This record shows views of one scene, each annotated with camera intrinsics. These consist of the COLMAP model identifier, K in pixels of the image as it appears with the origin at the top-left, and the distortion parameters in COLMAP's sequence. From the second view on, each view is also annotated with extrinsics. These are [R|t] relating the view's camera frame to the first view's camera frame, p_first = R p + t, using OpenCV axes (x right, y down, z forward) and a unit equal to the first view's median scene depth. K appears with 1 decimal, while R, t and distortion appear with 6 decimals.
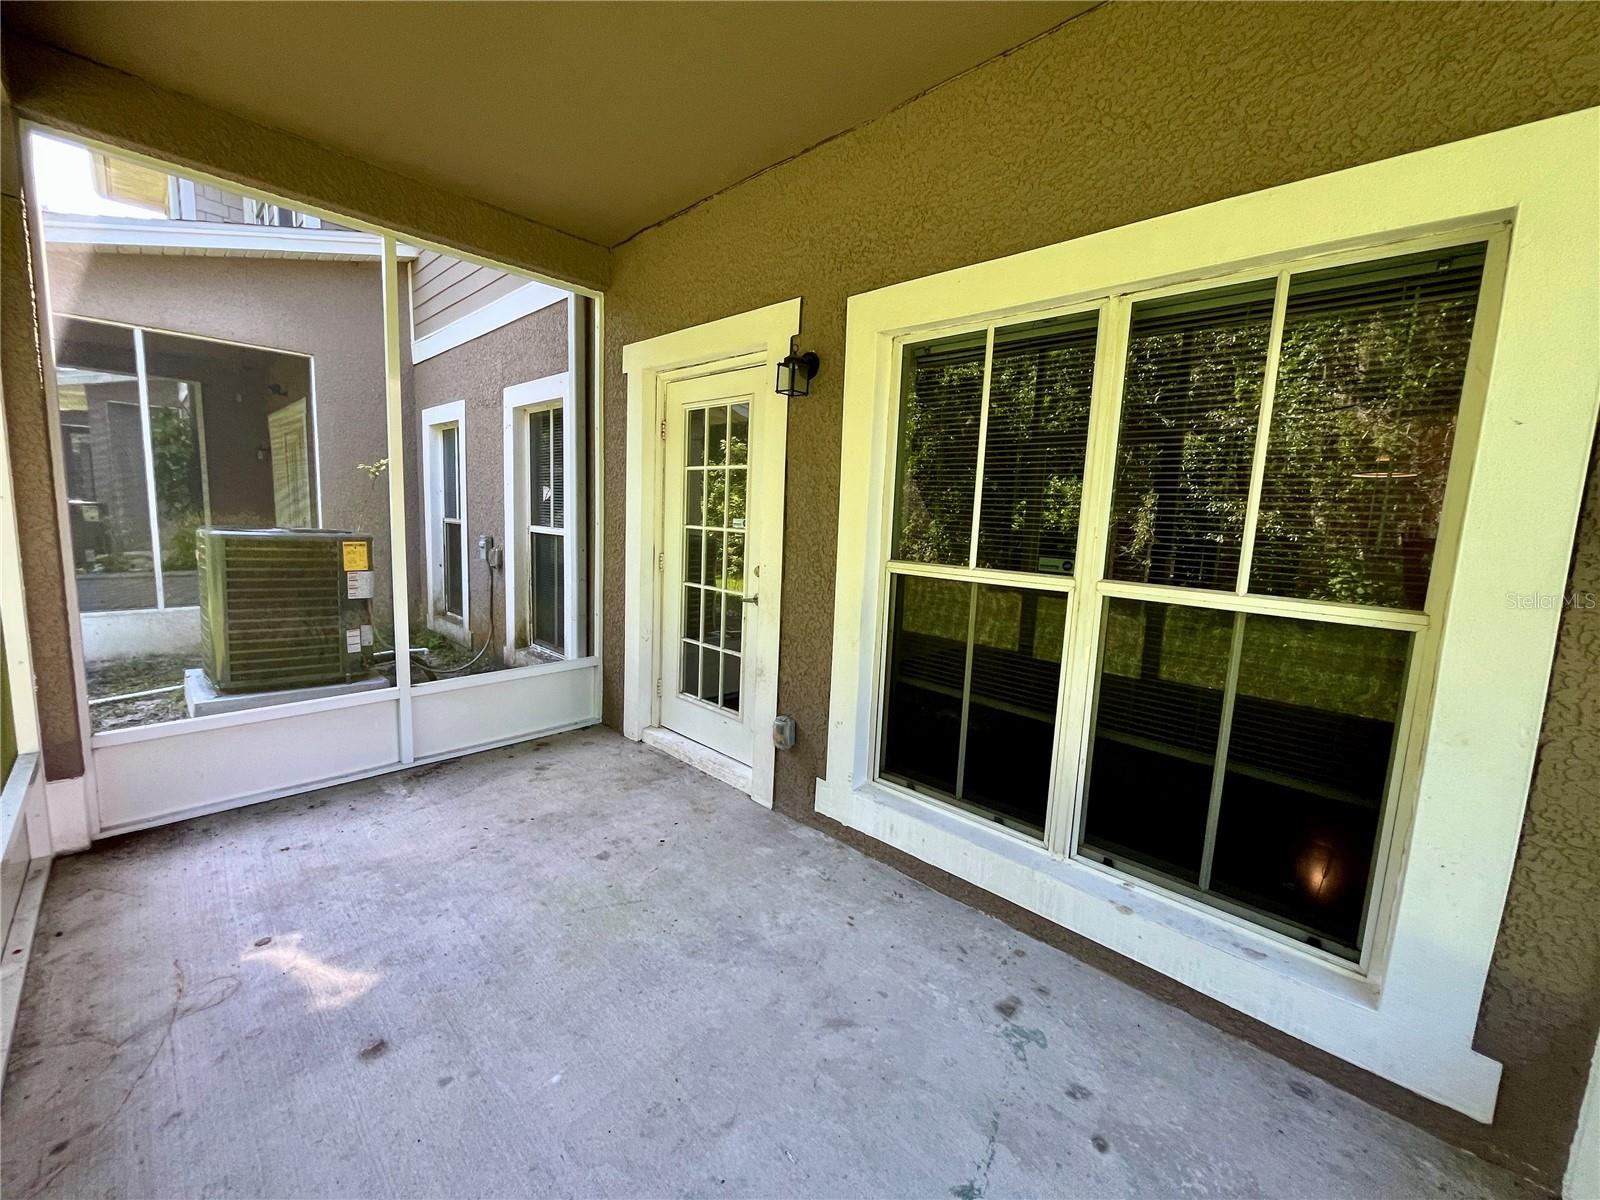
lens RADIAL K [[647.3, 0, 800.0], [0, 647.3, 600.0], [0, 0, 1]] dist [-0.001852, -0.000086]
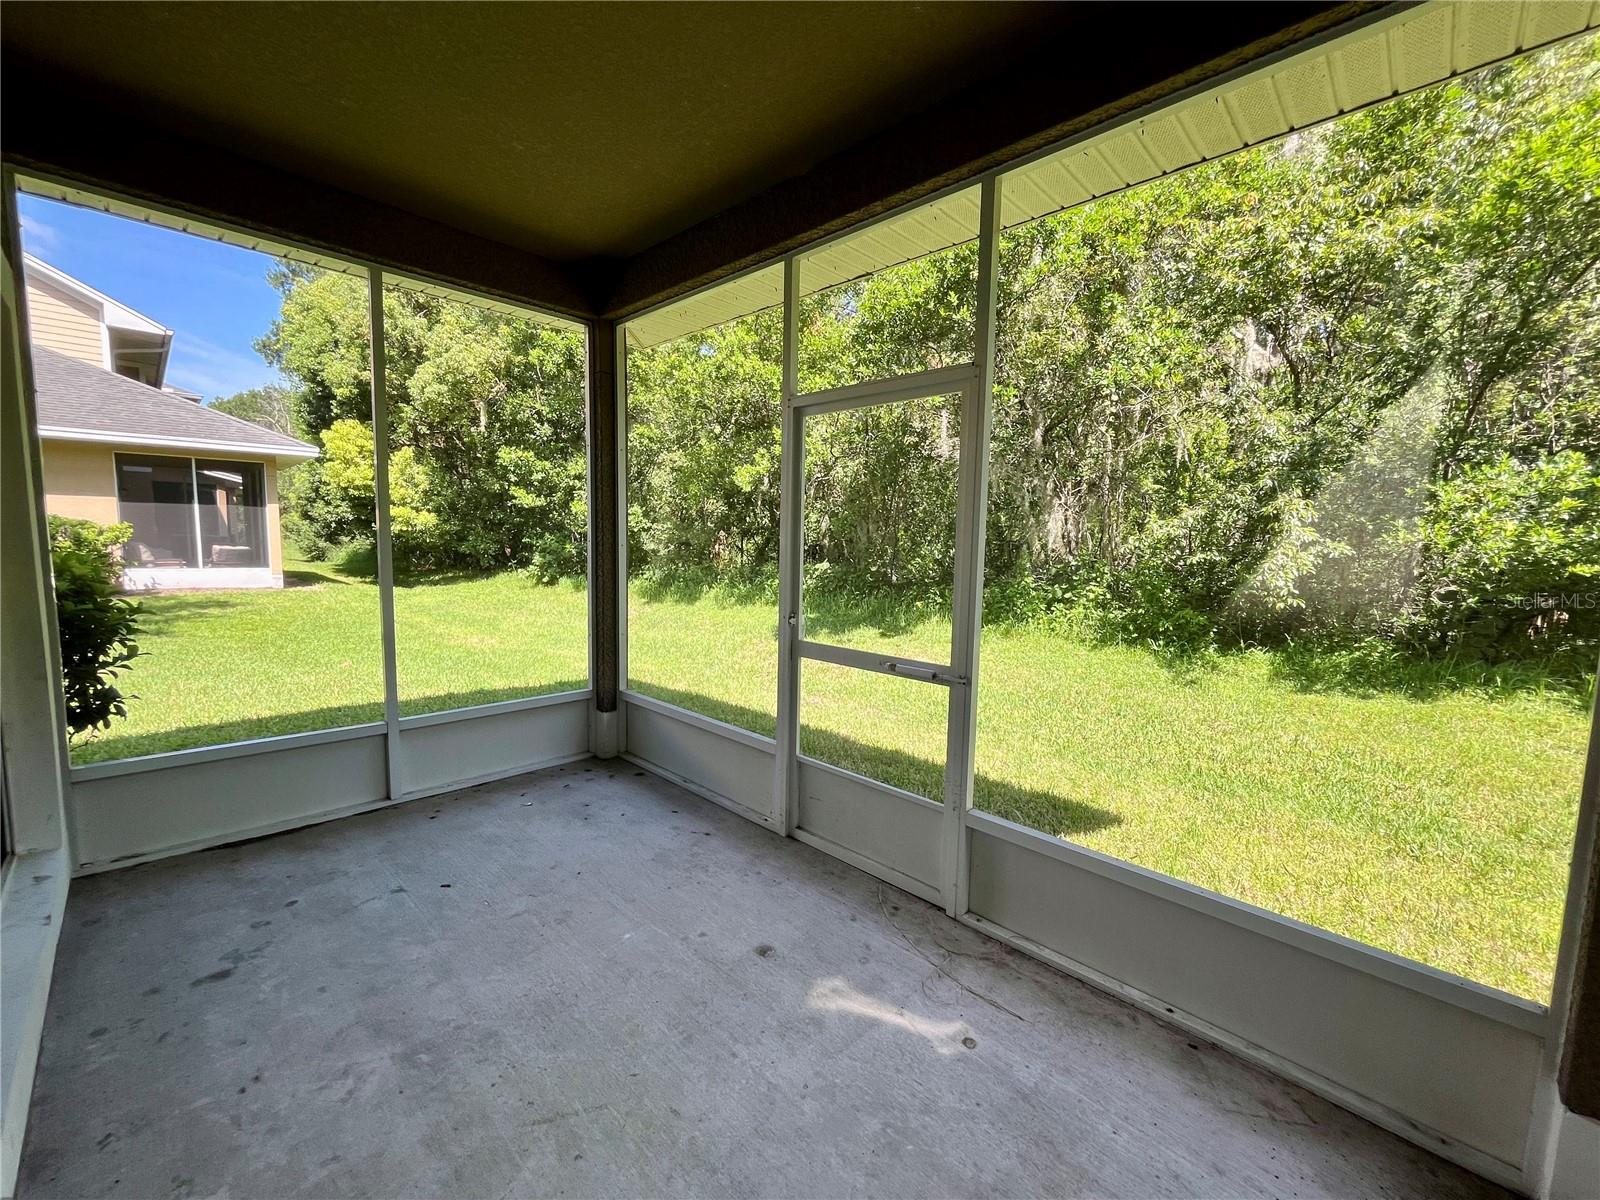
lens RADIAL K [[647.3, 0, 800.0], [0, 647.3, 600.0], [0, 0, 1]] dist [-0.001852, -0.000086]
pose [[-0.997926, -0.063967, -0.007172, -0.592475], [-0.063929, 0.971959, 0.226293, -0.279770], [-0.007504, 0.226283, -0.974033, 1.877469]]
